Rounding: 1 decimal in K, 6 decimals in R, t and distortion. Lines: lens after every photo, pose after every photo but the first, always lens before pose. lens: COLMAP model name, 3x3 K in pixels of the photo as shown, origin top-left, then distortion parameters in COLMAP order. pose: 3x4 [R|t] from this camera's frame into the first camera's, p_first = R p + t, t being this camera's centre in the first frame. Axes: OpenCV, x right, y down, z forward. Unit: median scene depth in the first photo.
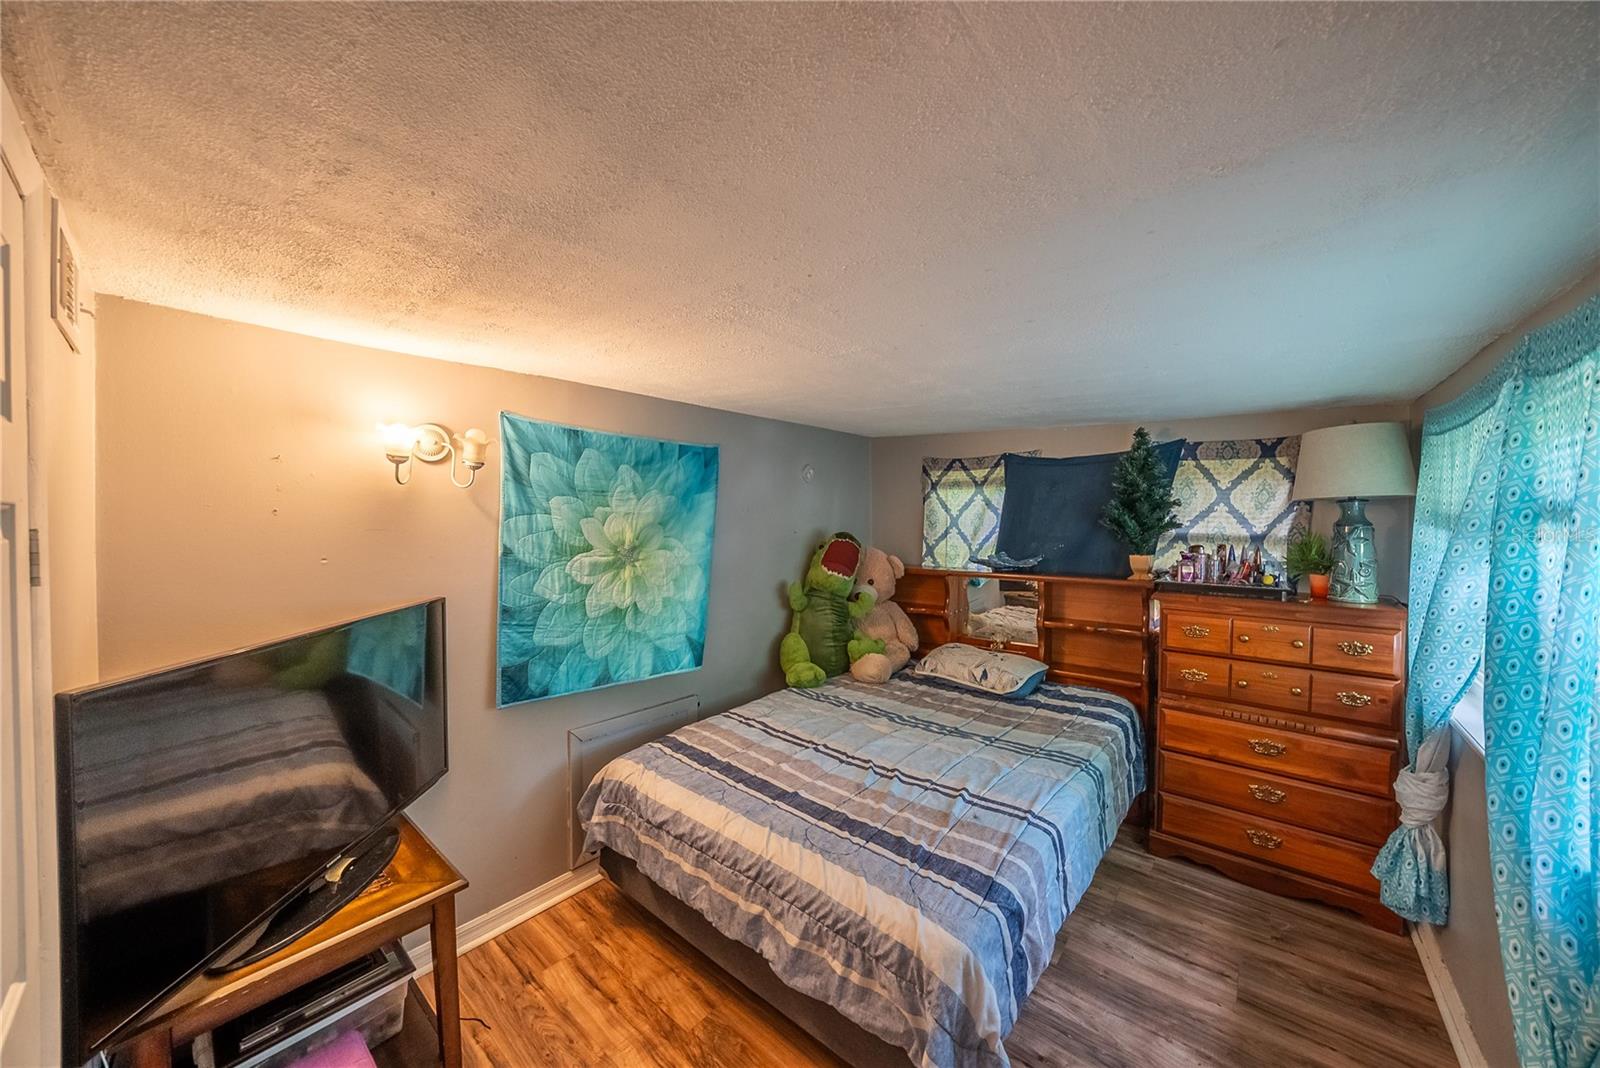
lens RADIAL K [[561.0, 0, 806.9], [0, 561.0, 524.7], [0, 0, 1]] dist [-0.029110, 0.004927]
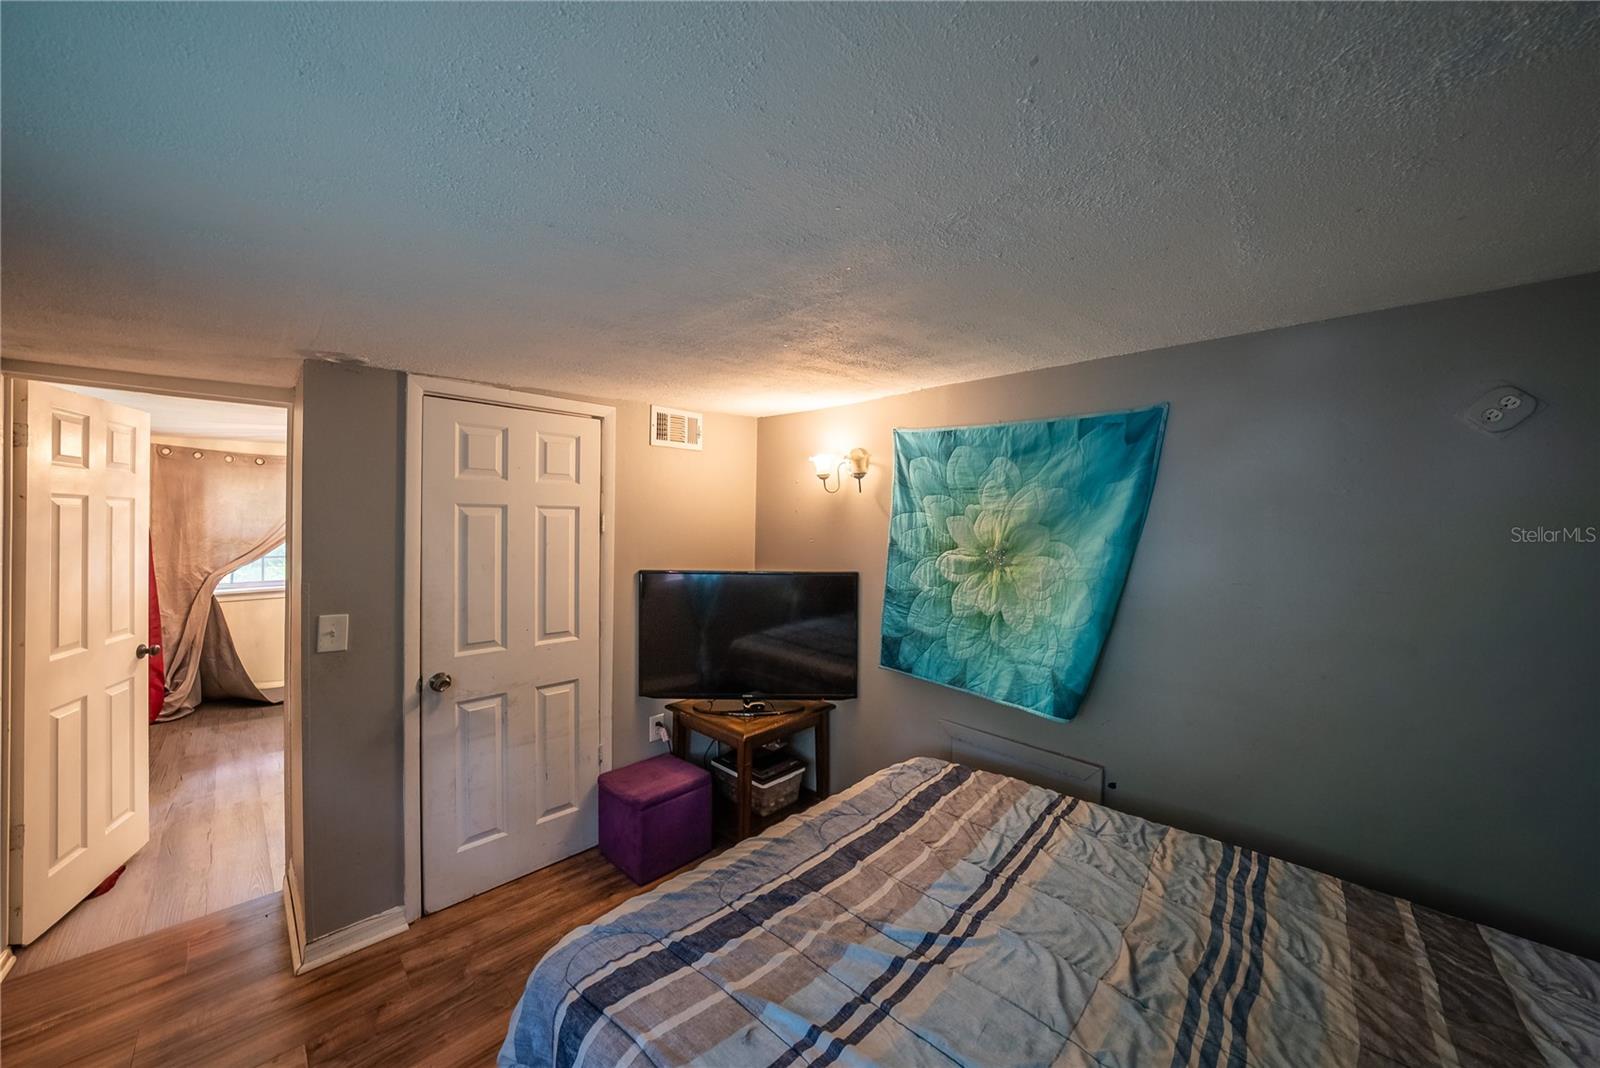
lens RADIAL K [[561.0, 0, 806.9], [0, 561.0, 524.7], [0, 0, 1]] dist [-0.029110, 0.004927]
pose [[-0.067485, 0.006780, -0.997697, 0.605809], [-0.029117, 0.999538, 0.008762, 0.002647], [0.997295, 0.029641, -0.067257, 0.770777]]
